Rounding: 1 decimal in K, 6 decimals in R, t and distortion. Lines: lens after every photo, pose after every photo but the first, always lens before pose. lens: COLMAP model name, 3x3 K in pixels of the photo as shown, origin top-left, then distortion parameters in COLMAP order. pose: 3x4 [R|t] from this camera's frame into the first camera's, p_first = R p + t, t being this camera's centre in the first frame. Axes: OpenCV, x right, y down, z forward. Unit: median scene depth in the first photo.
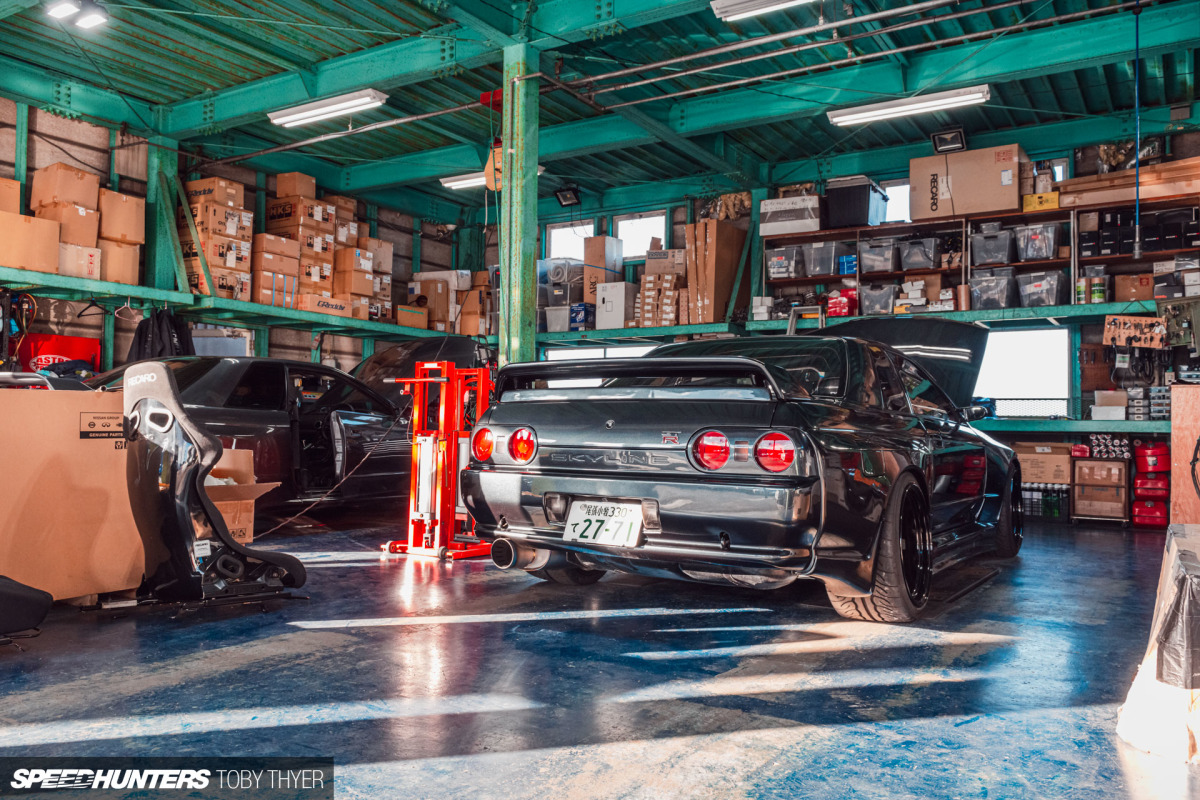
lens RADIAL K [[943.9, 0, 600.0], [0, 943.9, 400.0], [0, 0, 1]] dist [0.015314, -0.000656]
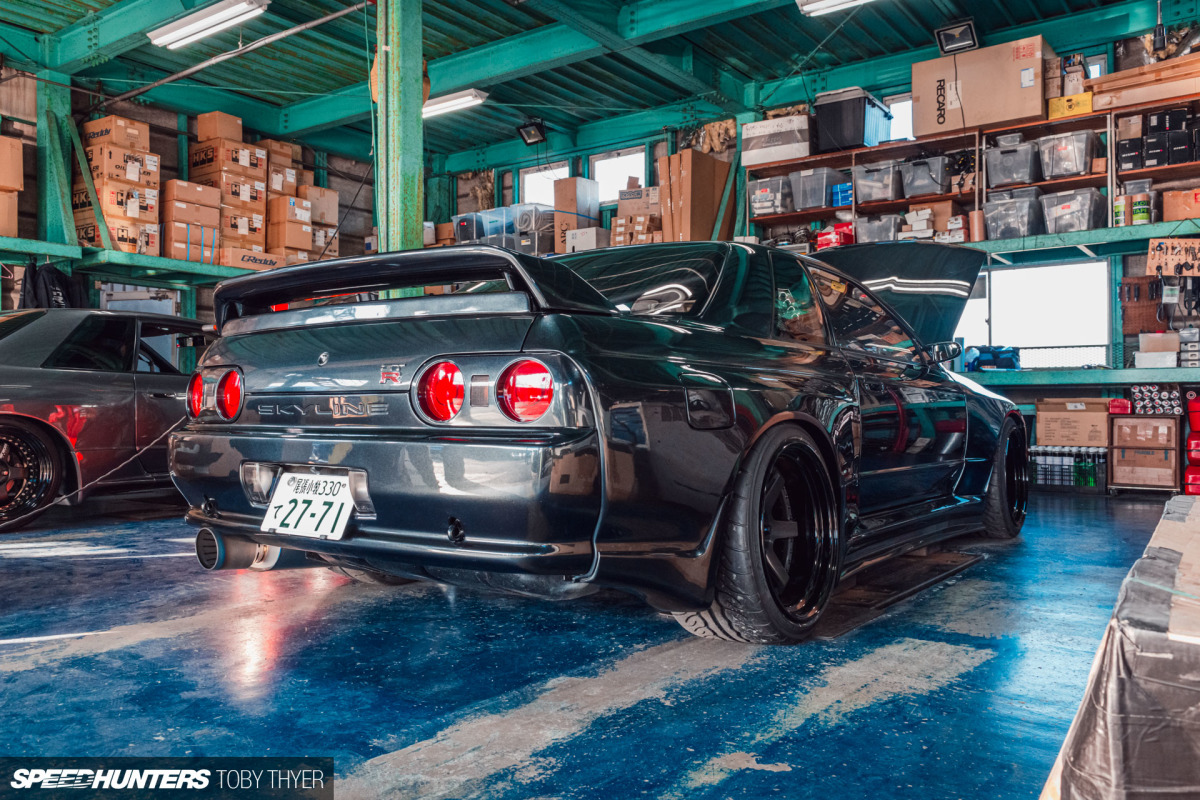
lens RADIAL K [[943.9, 0, 600.0], [0, 943.9, 400.0], [0, 0, 1]] dist [0.015314, -0.000656]
pose [[0.997701, -0.017843, -0.065372, 0.102164], [0.019521, 0.999494, 0.025122, 0.017233], [0.064890, -0.026340, 0.997545, 0.137619]]
